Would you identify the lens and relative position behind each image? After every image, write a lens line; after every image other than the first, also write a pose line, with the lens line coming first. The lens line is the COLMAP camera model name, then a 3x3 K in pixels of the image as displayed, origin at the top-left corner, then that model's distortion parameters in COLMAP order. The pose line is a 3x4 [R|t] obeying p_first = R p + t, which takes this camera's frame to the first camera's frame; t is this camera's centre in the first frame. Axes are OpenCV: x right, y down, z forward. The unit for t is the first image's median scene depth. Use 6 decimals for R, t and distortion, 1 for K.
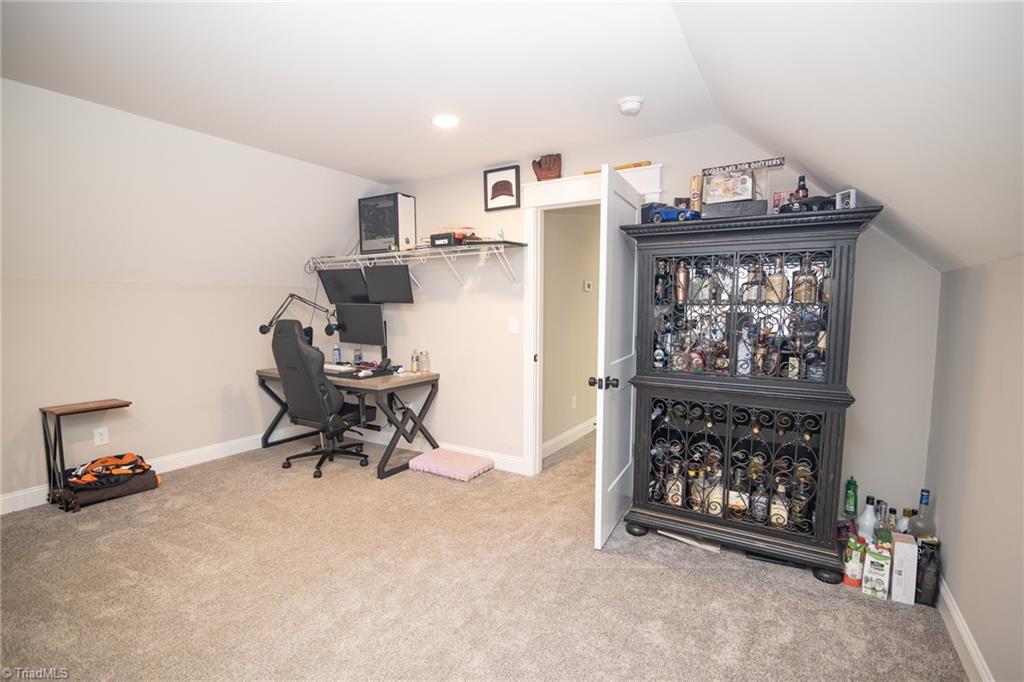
lens RADIAL K [[468.8, 0, 512.9], [0, 468.8, 341.9], [0, 0, 1]] dist [-0.019044, 0.000034]
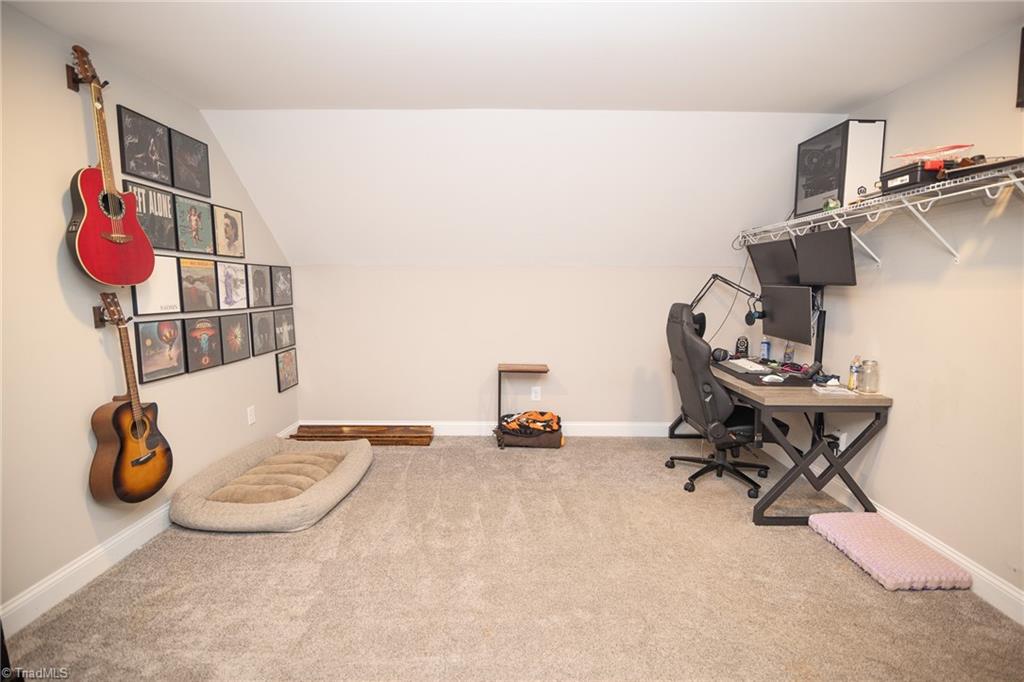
lens RADIAL K [[468.8, 0, 512.9], [0, 468.8, 341.9], [0, 0, 1]] dist [-0.019044, 0.000034]
pose [[0.518006, 0.101913, -0.849284, 0.103093], [-0.070843, 0.994577, 0.076139, -0.019766], [0.852439, 0.020725, 0.522416, 0.259912]]
